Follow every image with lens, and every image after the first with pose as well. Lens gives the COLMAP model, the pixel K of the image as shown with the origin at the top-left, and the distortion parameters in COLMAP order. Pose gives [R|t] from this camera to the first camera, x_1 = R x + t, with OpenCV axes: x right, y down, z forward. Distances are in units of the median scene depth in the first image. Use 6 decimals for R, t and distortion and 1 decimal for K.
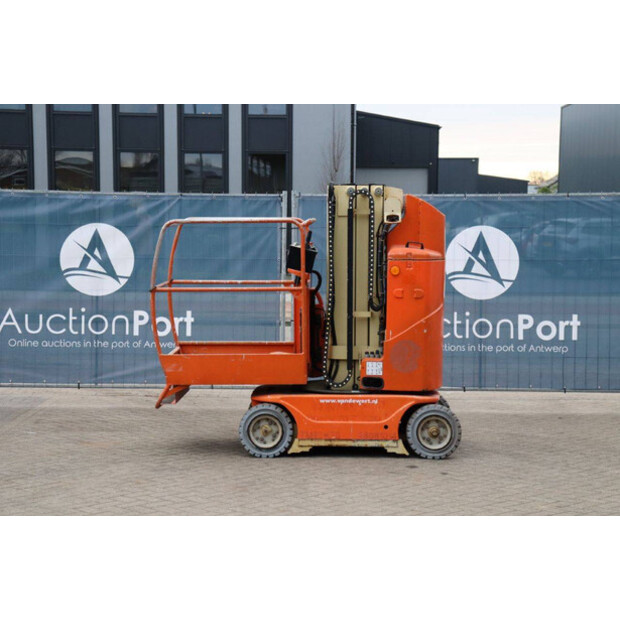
lens RADIAL K [[1362.1, 0, 310.0], [0, 1362.1, 310.0], [0, 0, 1]] dist [0.358877, 0.274028]
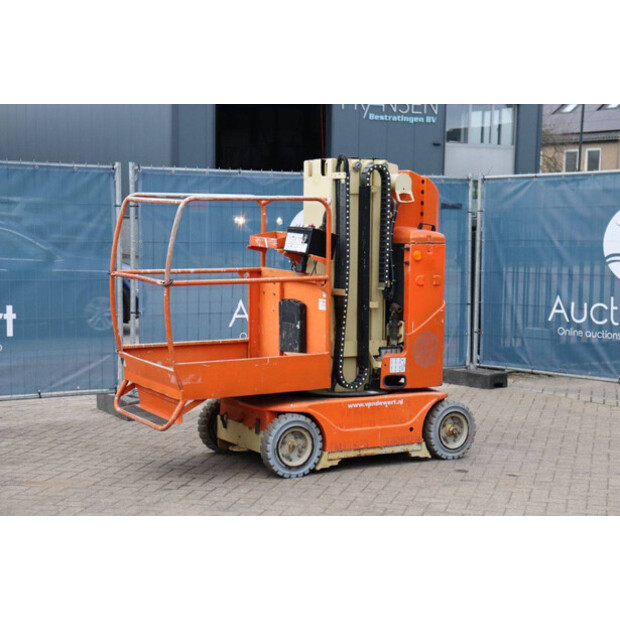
lens RADIAL K [[1236.3, 0, 318.7], [0, 1236.3, 309.6], [0, 0, 1]] dist [0.311529, 0.017432]
pose [[0.845363, -0.036935, 0.532914, -0.426695], [0.024802, 0.999245, 0.029911, -0.019041], [-0.533616, -0.012068, 0.845641, 0.339027]]
